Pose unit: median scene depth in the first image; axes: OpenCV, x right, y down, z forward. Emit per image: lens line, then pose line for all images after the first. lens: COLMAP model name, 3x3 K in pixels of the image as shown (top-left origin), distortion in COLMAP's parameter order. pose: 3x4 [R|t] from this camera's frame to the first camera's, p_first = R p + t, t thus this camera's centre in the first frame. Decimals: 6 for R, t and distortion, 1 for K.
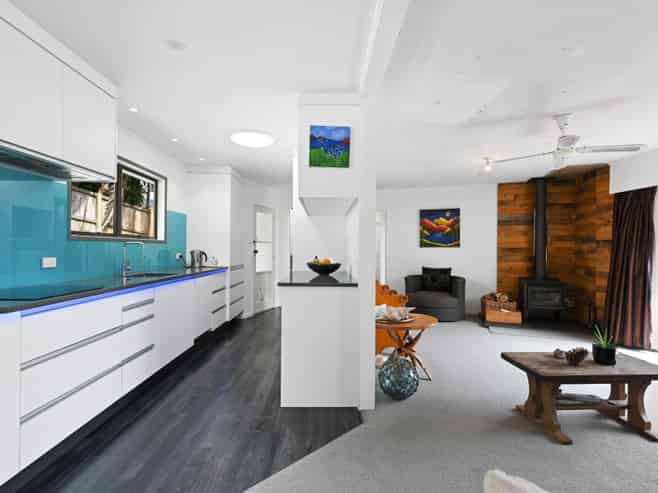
lens RADIAL K [[336.1, 0, 329.8], [0, 336.1, 248.8], [0, 0, 1]] dist [0.000405, -0.000020]
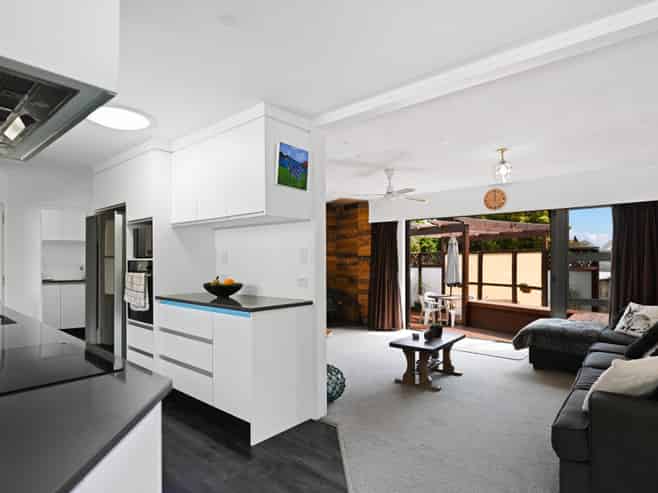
lens RADIAL K [[373.9, 0, 327.9], [0, 373.9, 259.9], [0, 0, 1]] dist [0.001065, -0.000129]
pose [[0.664759, -0.006690, 0.747028, -0.439432], [0.004150, 0.999978, 0.005262, -0.018941], [-0.747047, -0.000398, 0.664771, 0.105381]]
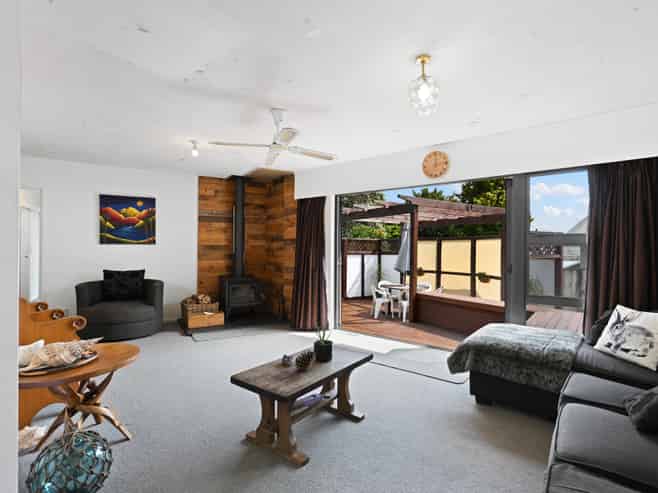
lens RADIAL K [[336.1, 0, 329.8], [0, 336.1, 248.8], [0, 0, 1]] dist [0.000405, -0.000020]
pose [[0.638816, -0.002313, 0.769356, 0.025750], [-0.004093, 0.999971, 0.006404, -0.001199], [-0.769349, -0.007240, 0.638788, 0.175705]]
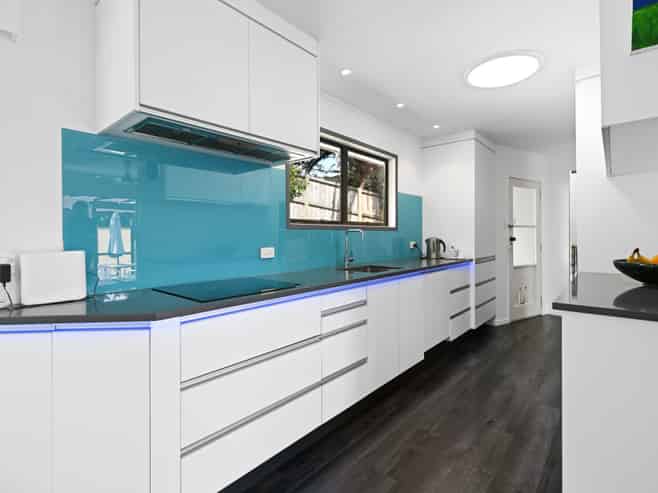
lens RADIAL K [[338.3, 0, 329.0], [0, 338.3, 235.1], [0, 0, 1]] dist [-0.001106, -0.000041]
pose [[0.750942, -0.011562, -0.660266, -0.039637], [0.010434, 0.999930, -0.005643, -0.000967], [0.660285, -0.002652, 0.751010, 0.220686]]
